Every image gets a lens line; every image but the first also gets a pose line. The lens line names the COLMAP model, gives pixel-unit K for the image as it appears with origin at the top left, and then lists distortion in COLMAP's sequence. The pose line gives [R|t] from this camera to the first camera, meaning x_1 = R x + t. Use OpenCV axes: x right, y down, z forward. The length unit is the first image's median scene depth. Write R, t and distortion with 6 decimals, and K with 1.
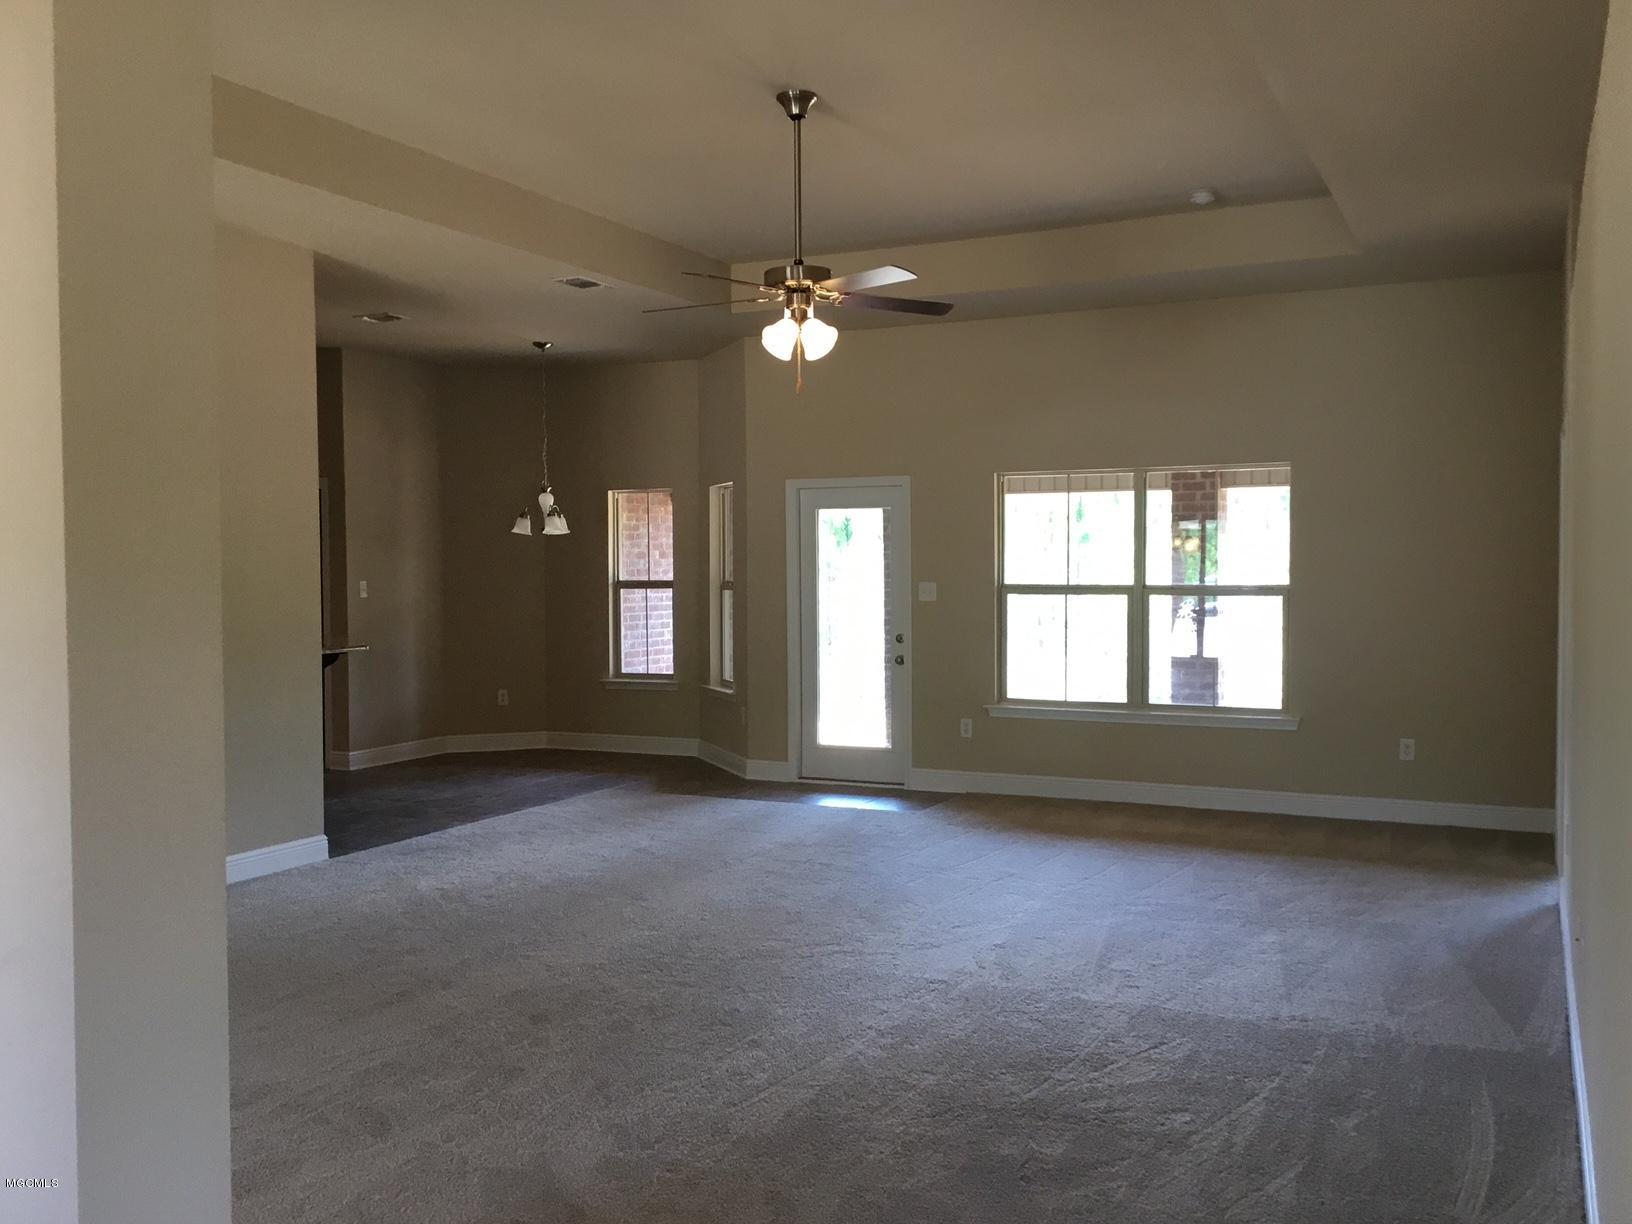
lens RADIAL K [[1503.1, 0, 815.7], [0, 1503.1, 607.8], [0, 0, 1]] dist [0.026471, 0.000000]
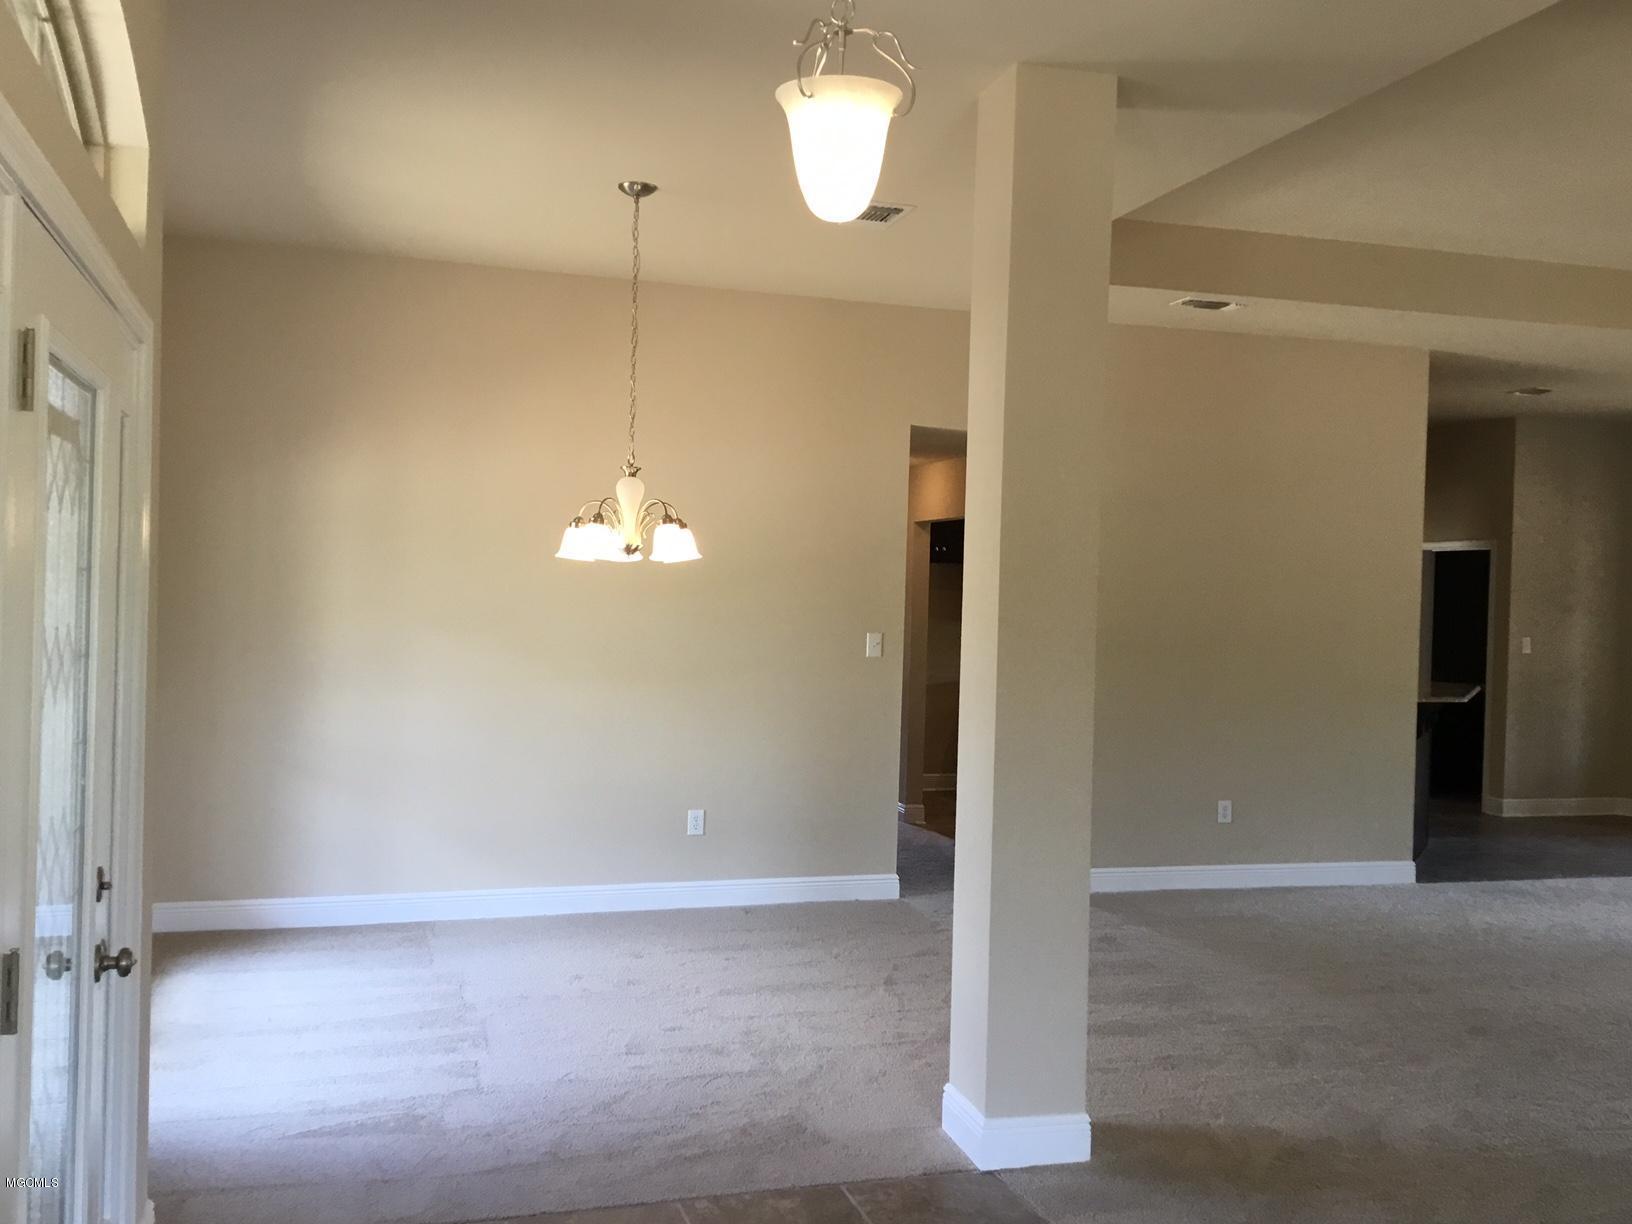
lens RADIAL K [[1503.1, 0, 816.7], [0, 1503.1, 610.4], [0, 0, 1]] dist [0.026471, 0.000000]
pose [[0.681901, 0.042215, -0.730225, 0.189885], [-0.059828, 0.998207, 0.001838, -0.013133], [0.728993, 0.042435, 0.683204, -0.109193]]
